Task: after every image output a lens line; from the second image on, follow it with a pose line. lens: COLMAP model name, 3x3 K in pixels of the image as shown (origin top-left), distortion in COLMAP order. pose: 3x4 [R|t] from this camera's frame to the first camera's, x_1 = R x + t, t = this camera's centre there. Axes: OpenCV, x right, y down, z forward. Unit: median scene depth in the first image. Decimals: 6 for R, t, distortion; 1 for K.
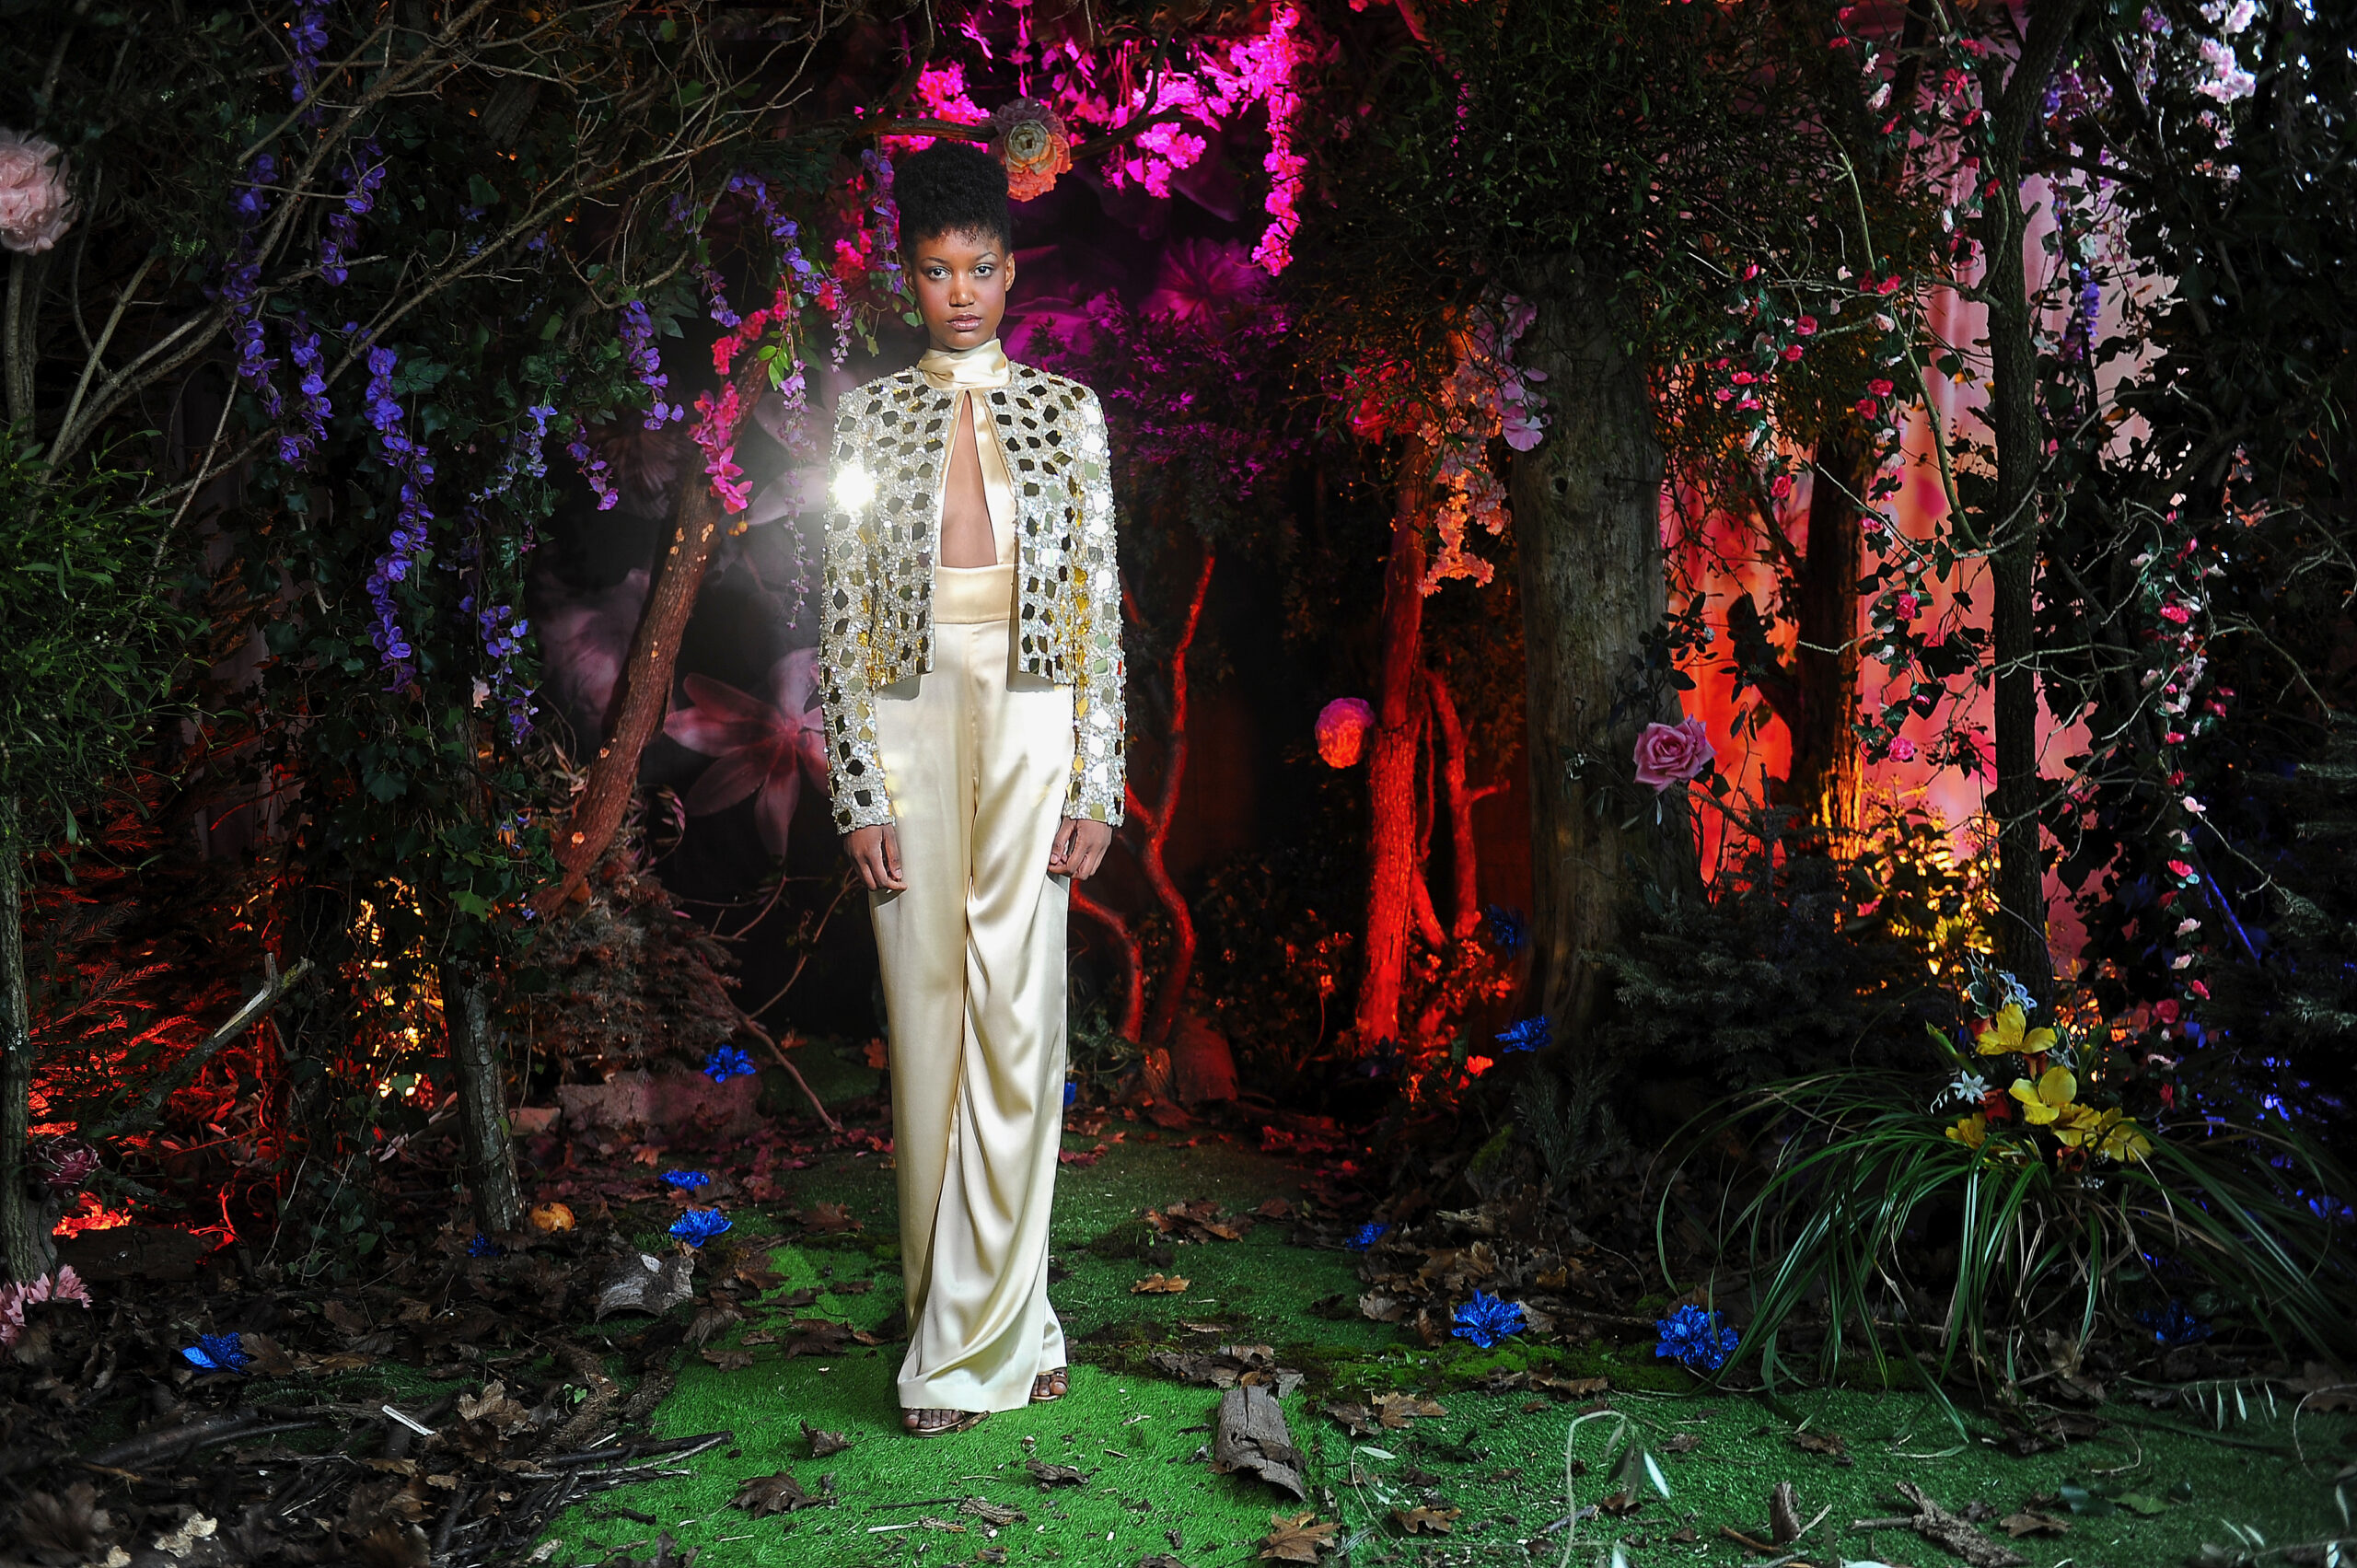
lens RADIAL K [[2354.5, 0, 1173.0], [0, 2354.5, 788.0], [0, 0, 1]] dist [0.046951, -0.007072]
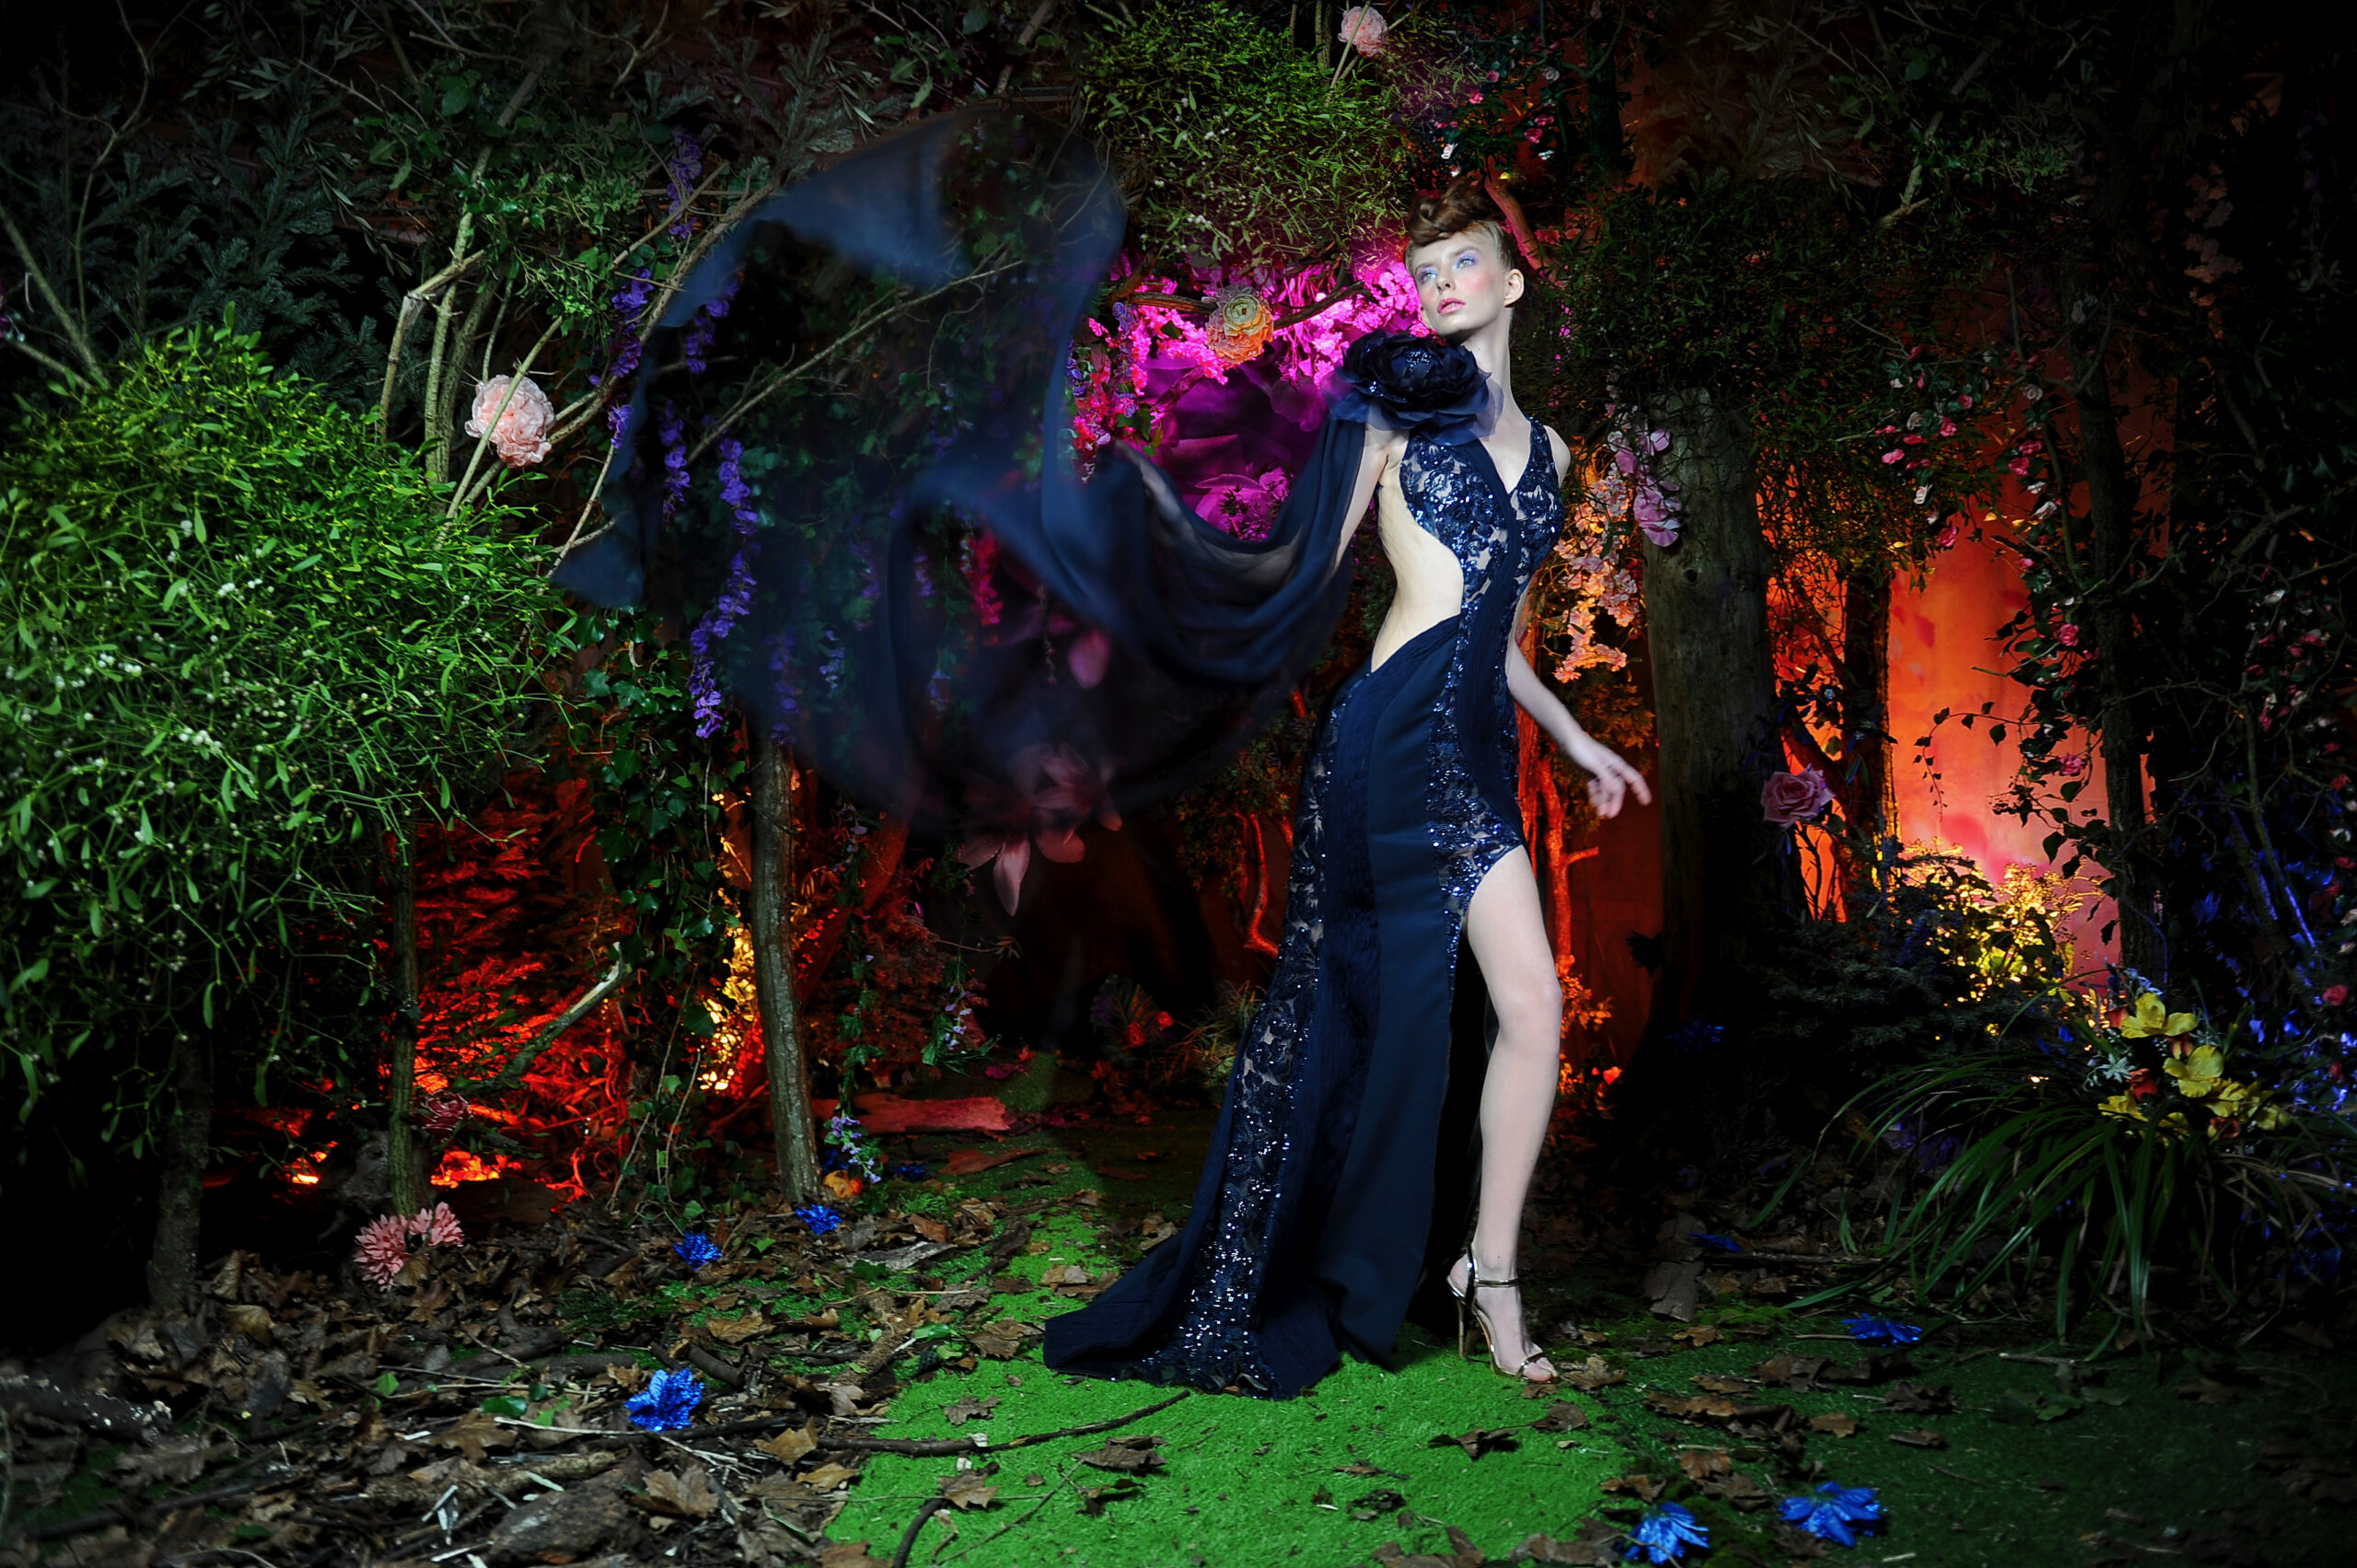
lens RADIAL K [[1606.9, 0, 1177.8], [0, 1606.9, 789.0], [0, 0, 1]] dist [-0.048174, -0.003482]
pose [[0.999496, 0.006632, -0.031057, -0.072440], [-0.009288, 0.996237, -0.086166, 0.053067], [0.030369, 0.086411, 0.995797, 0.194592]]
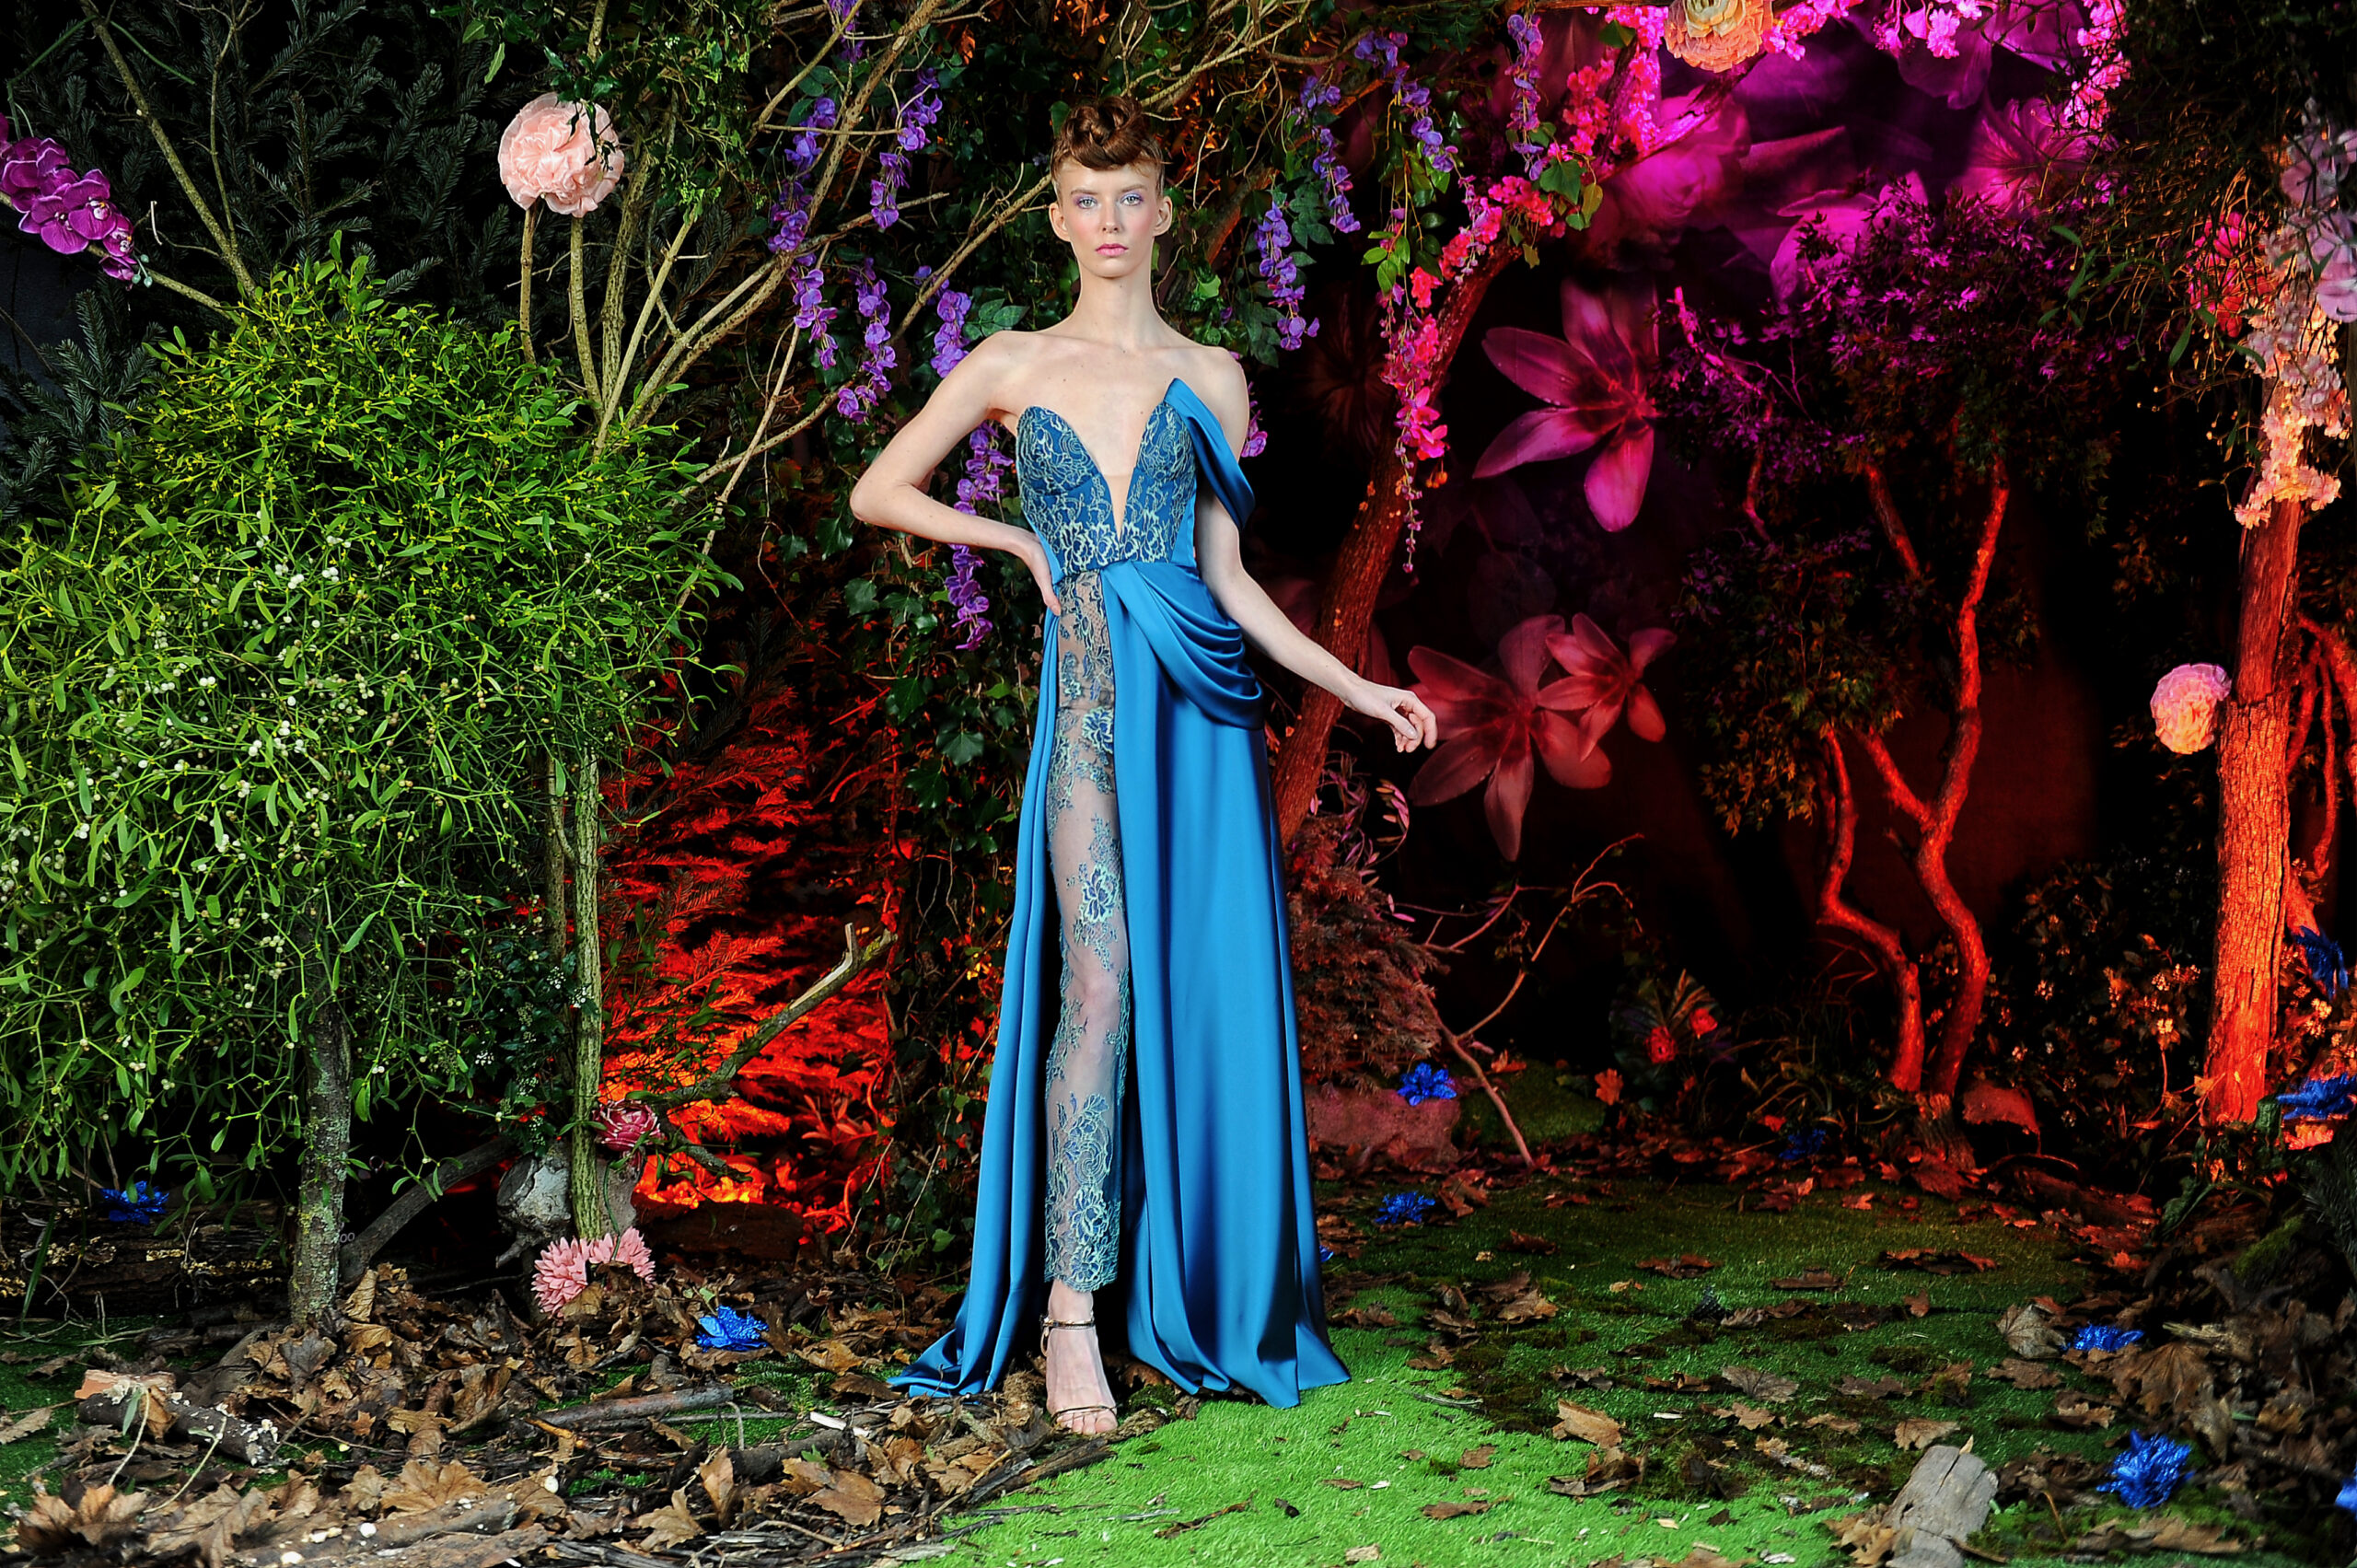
lens RADIAL K [[2623.0, 0, 1100.6], [0, 2623.0, 740.6], [0, 0, 1]] dist [0.058463, -0.008377]
pose [[0.905652, 0.003885, -0.424003, 0.150515], [-0.014751, 0.999641, -0.022349, 0.015356], [0.423764, 0.026495, 0.905385, 0.068136]]
